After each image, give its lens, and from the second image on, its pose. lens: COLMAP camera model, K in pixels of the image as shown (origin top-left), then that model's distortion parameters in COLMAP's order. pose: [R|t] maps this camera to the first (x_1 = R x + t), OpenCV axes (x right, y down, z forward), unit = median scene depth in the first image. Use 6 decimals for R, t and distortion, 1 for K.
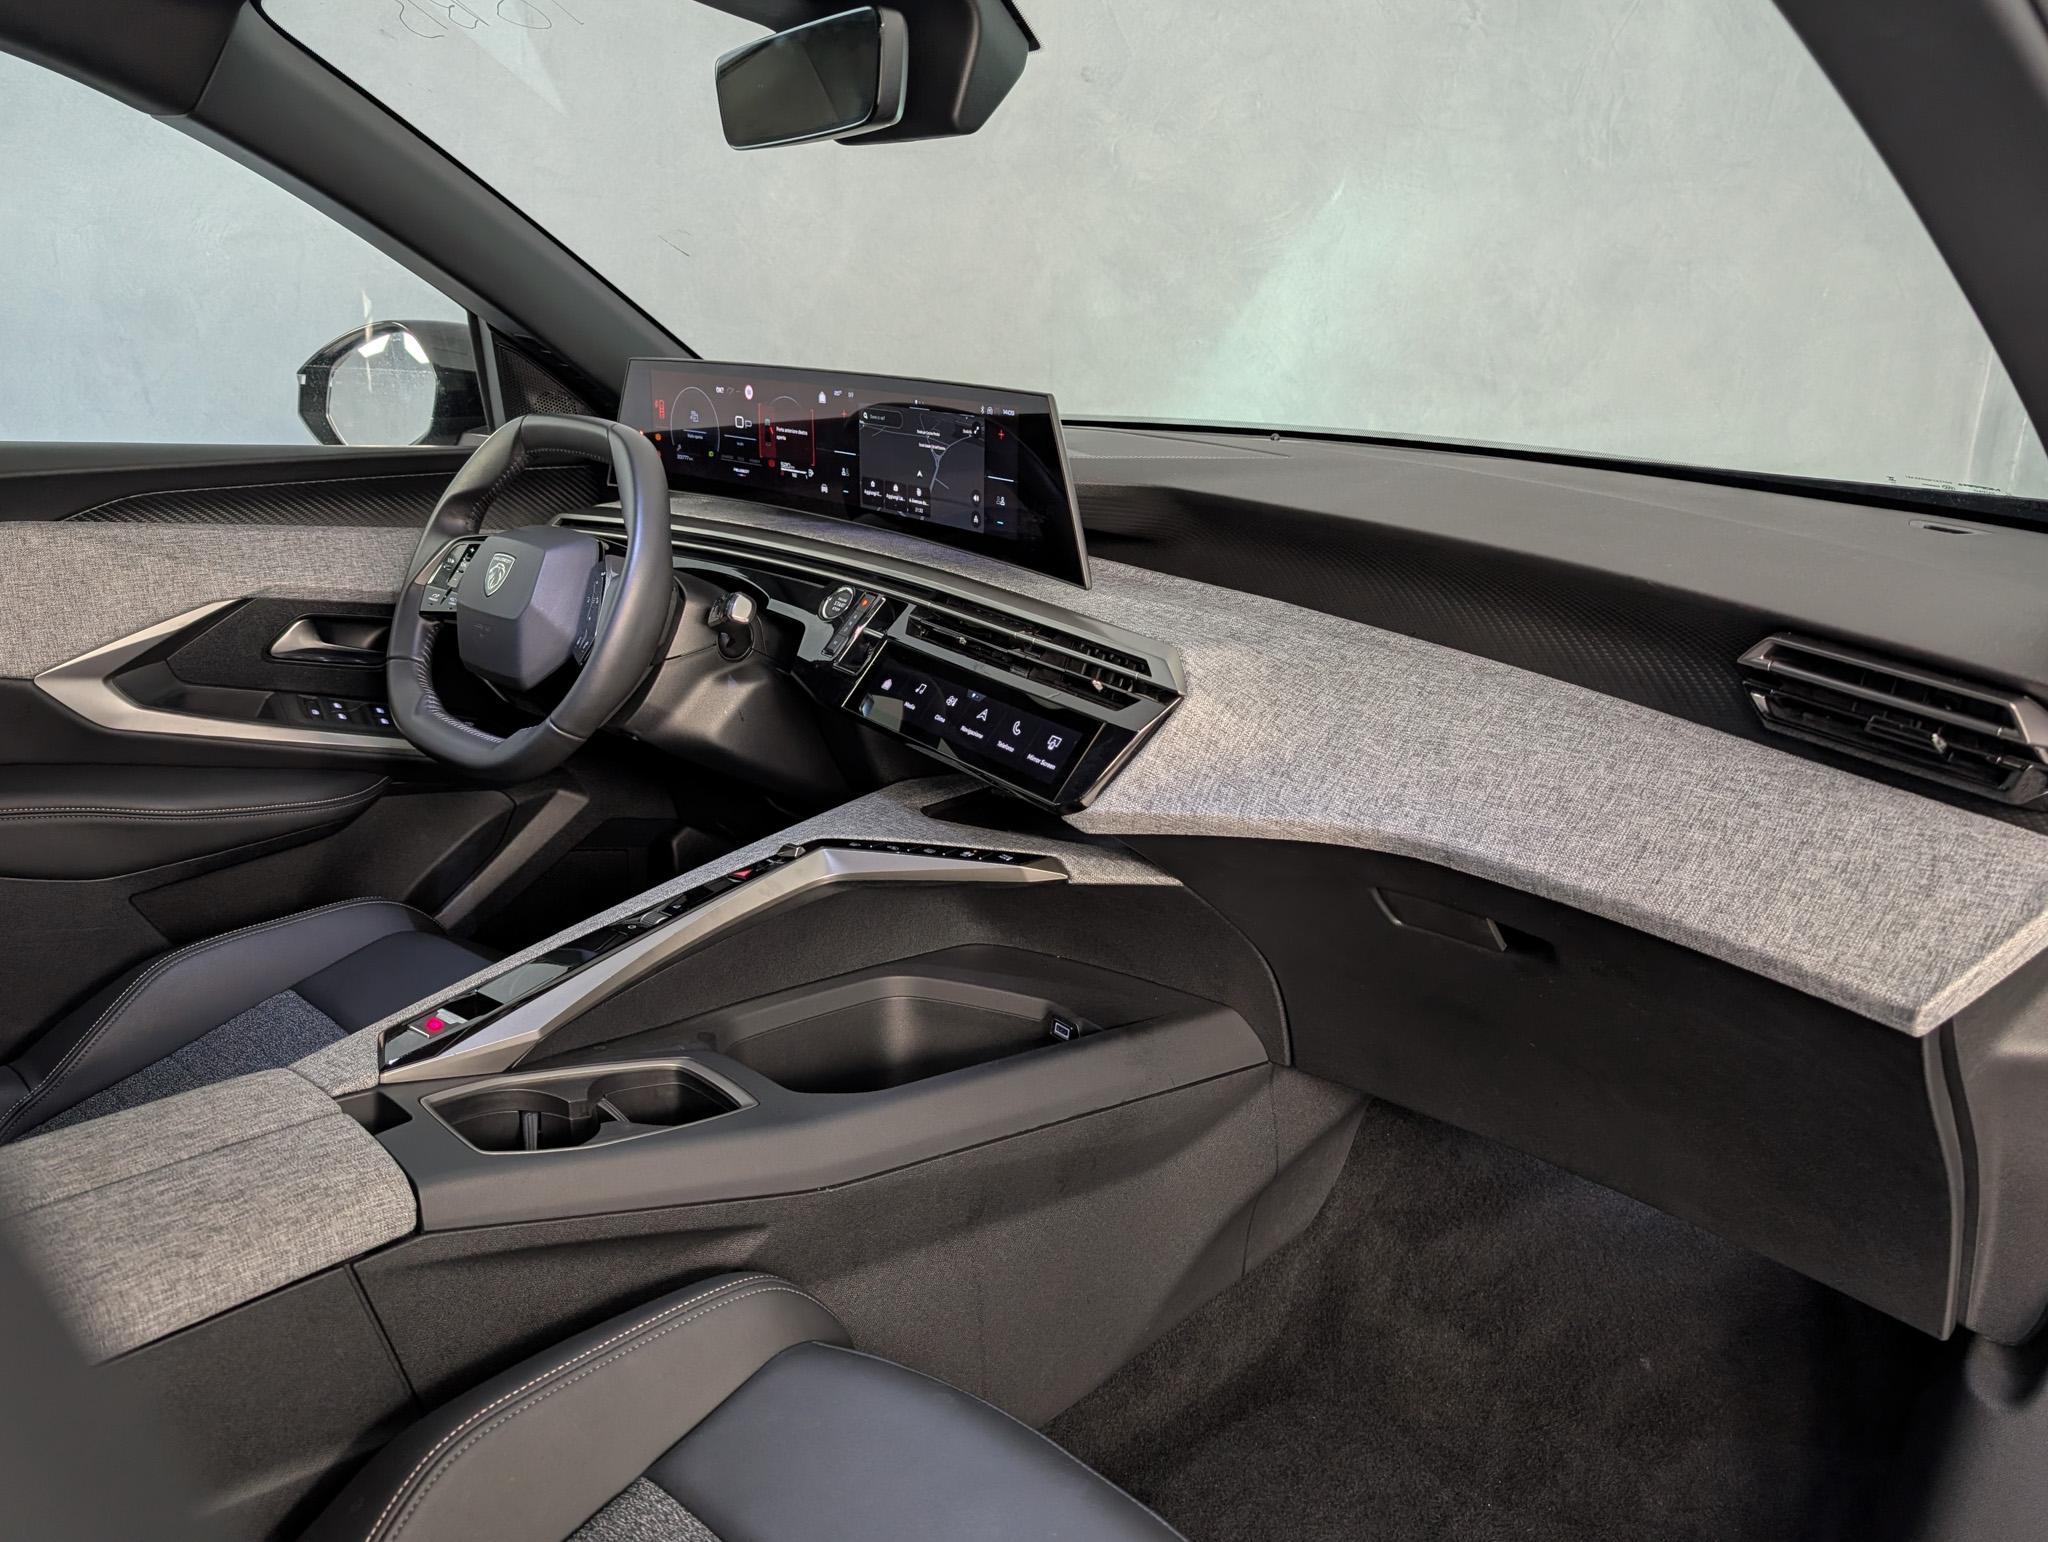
lens RADIAL K [[1449.2, 0, 1084.8], [0, 1449.2, 774.2], [0, 0, 1]] dist [0.053549, -0.002980]
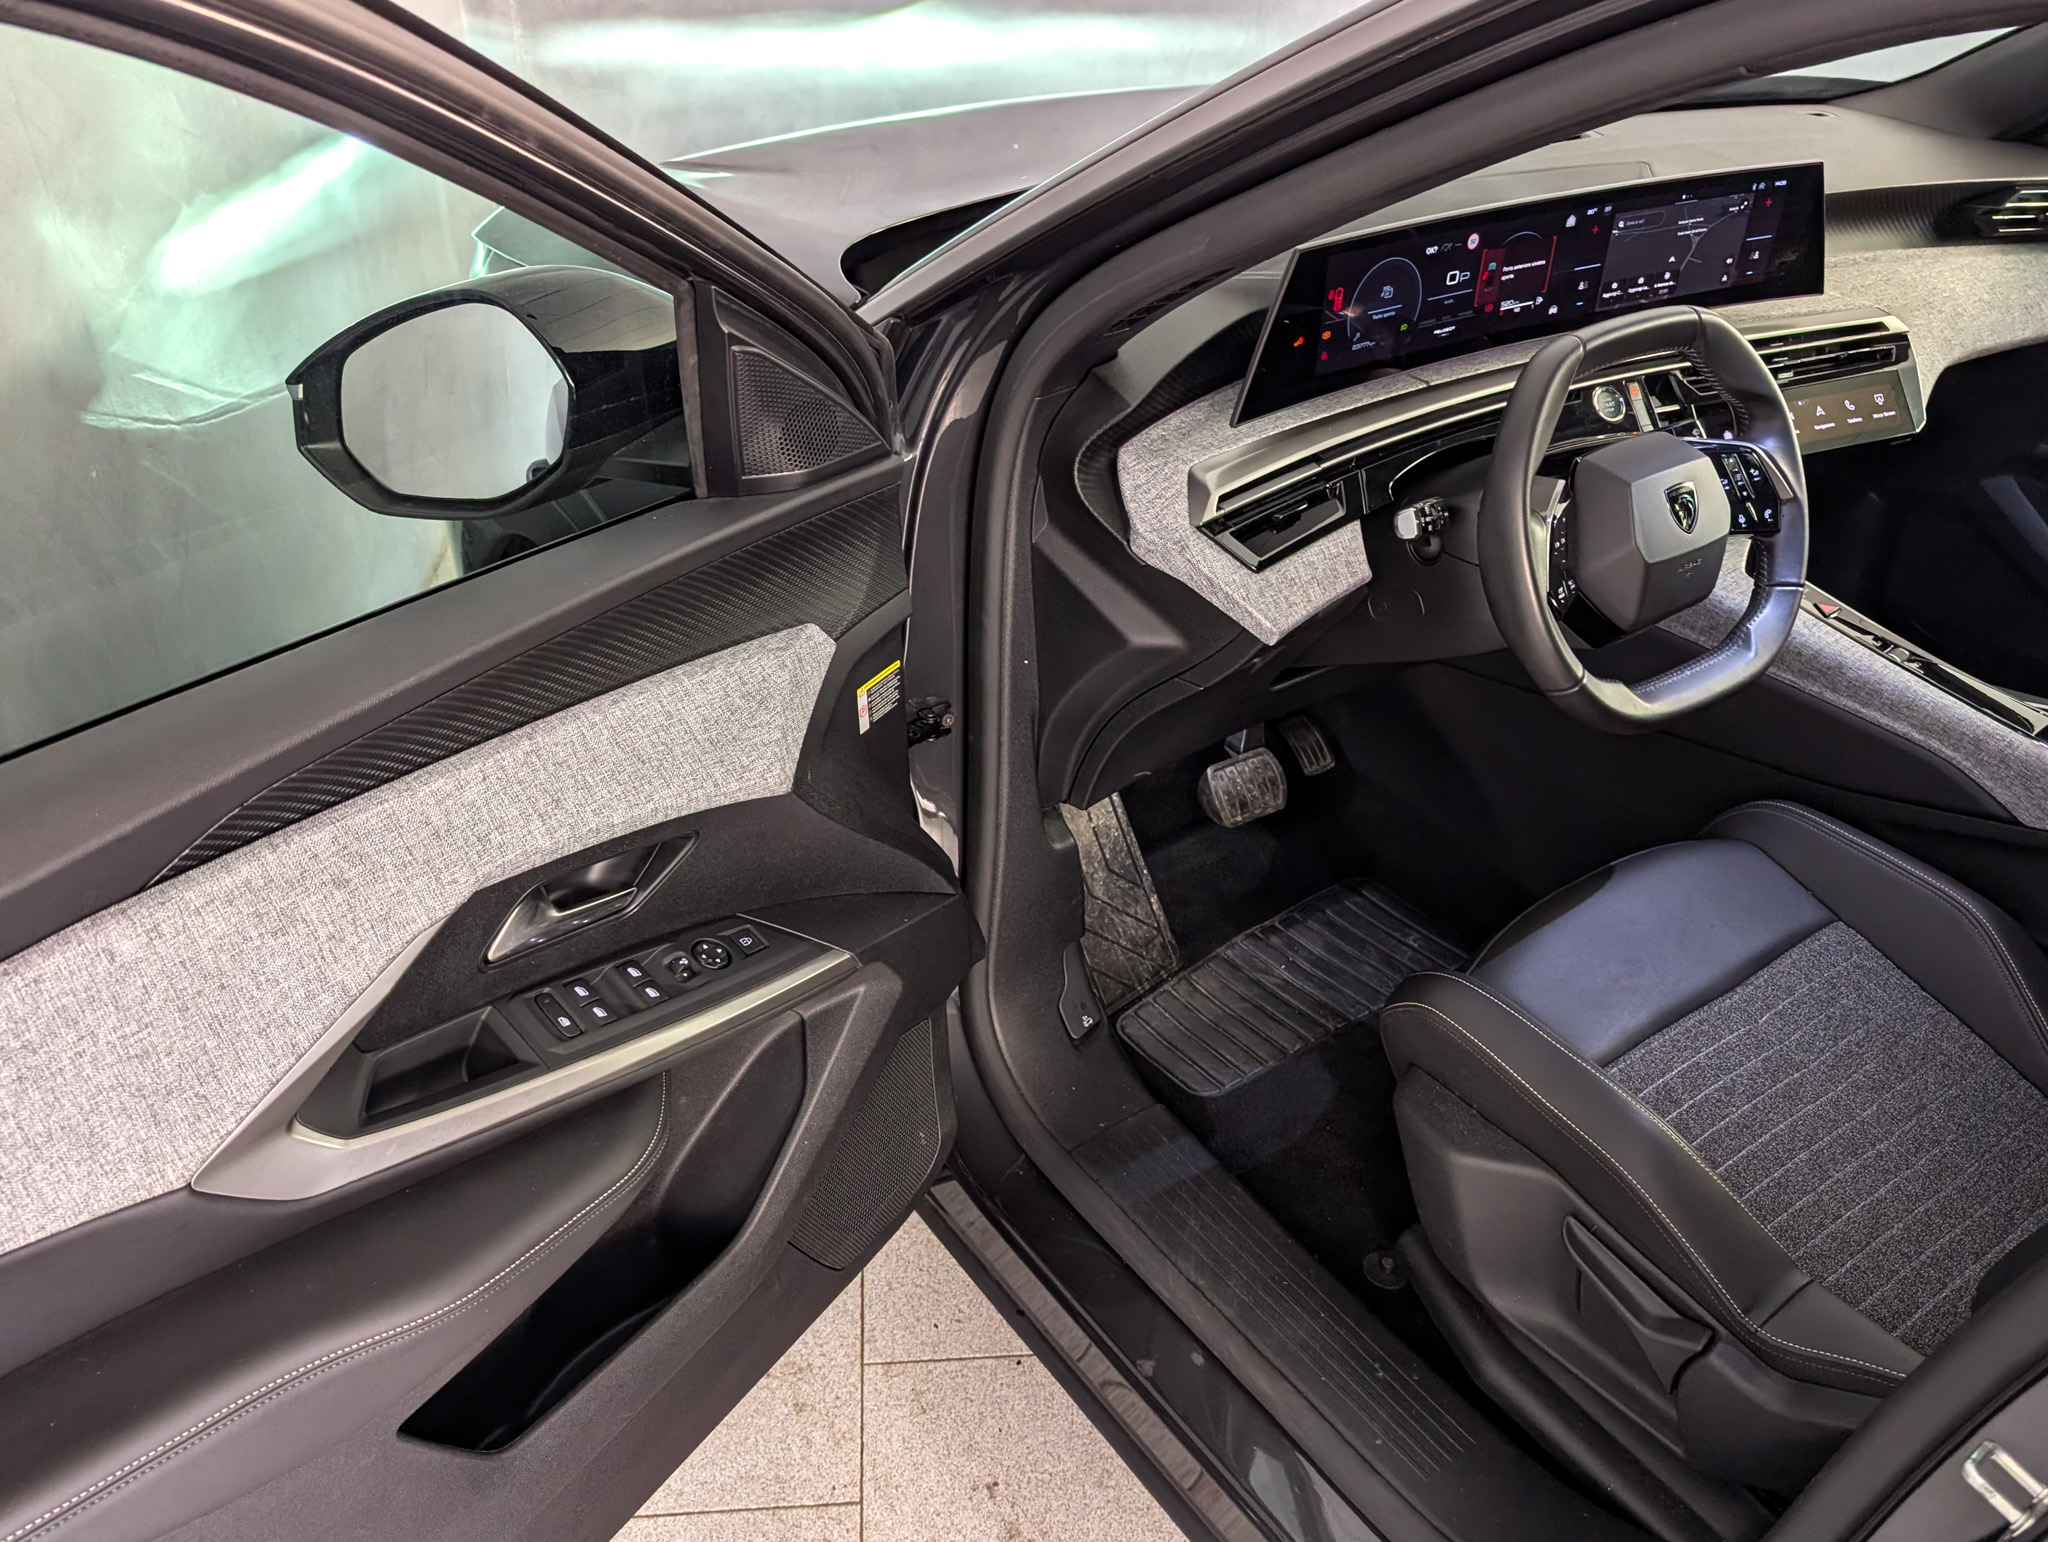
lens RADIAL K [[1589.1, 0, 1009.9], [0, 1589.1, 769.4], [0, 0, 1]] dist [0.004526, -0.000563]
pose [[0.233849, -0.559306, 0.795293, -1.439548], [0.289089, 0.820978, 0.492365, -0.638560], [-0.928301, 0.114771, 0.353674, 1.084143]]
